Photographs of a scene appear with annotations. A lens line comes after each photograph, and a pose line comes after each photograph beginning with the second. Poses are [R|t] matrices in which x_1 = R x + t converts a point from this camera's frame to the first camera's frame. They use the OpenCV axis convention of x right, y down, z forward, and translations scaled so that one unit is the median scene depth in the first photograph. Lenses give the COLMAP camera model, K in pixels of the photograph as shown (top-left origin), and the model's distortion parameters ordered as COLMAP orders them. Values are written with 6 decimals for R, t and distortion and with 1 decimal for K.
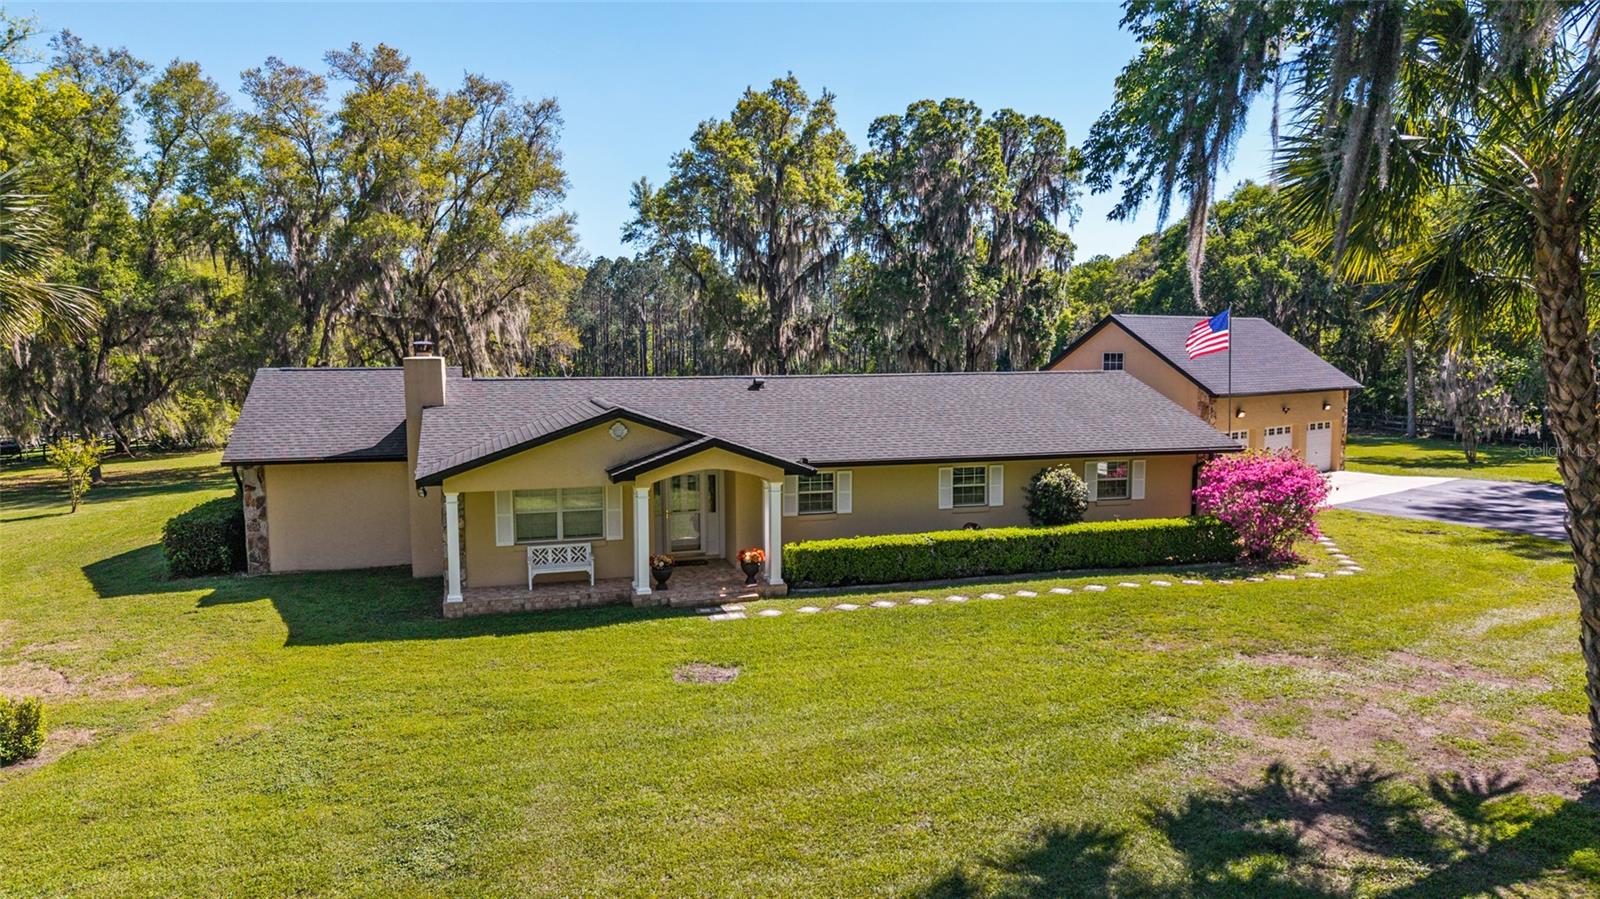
lens RADIAL K [[1138.1, 0, 800.0], [0, 1138.1, 449.5], [0, 0, 1]] dist [0.051505, -0.065265]
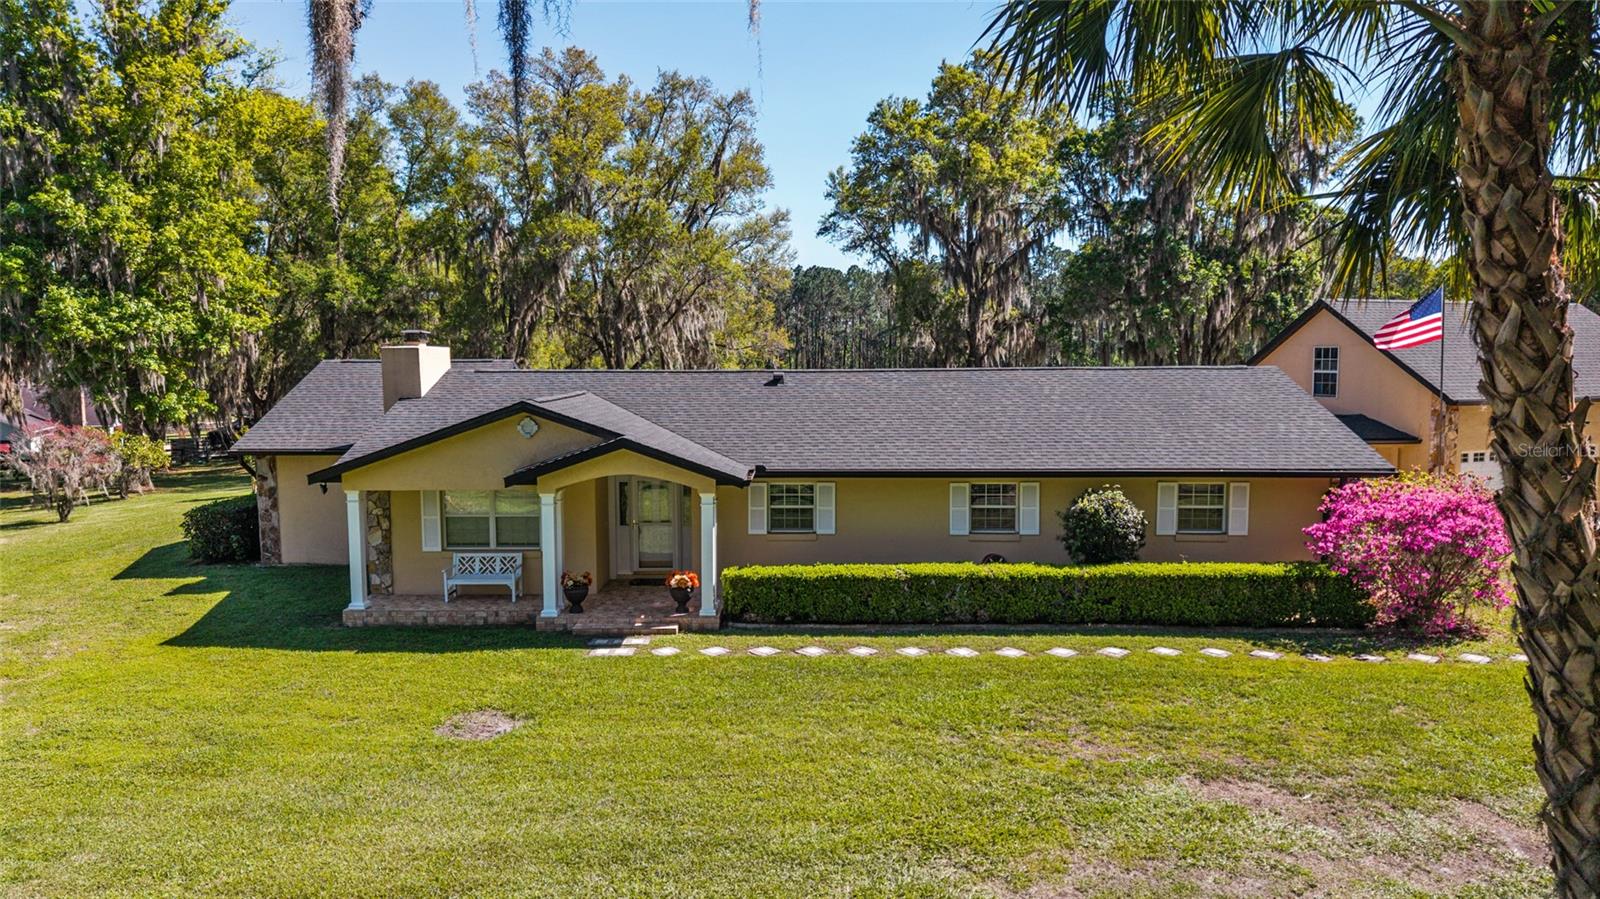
lens RADIAL K [[1118.9, 0, 800.0], [0, 1118.9, 449.5], [0, 0, 1]] dist [0.031806, -0.037819]
pose [[0.947081, 0.027399, -0.319824, 0.298514], [-0.028997, 0.999579, -0.000235, -0.004898], [0.319683, 0.009497, 0.947477, 0.241145]]
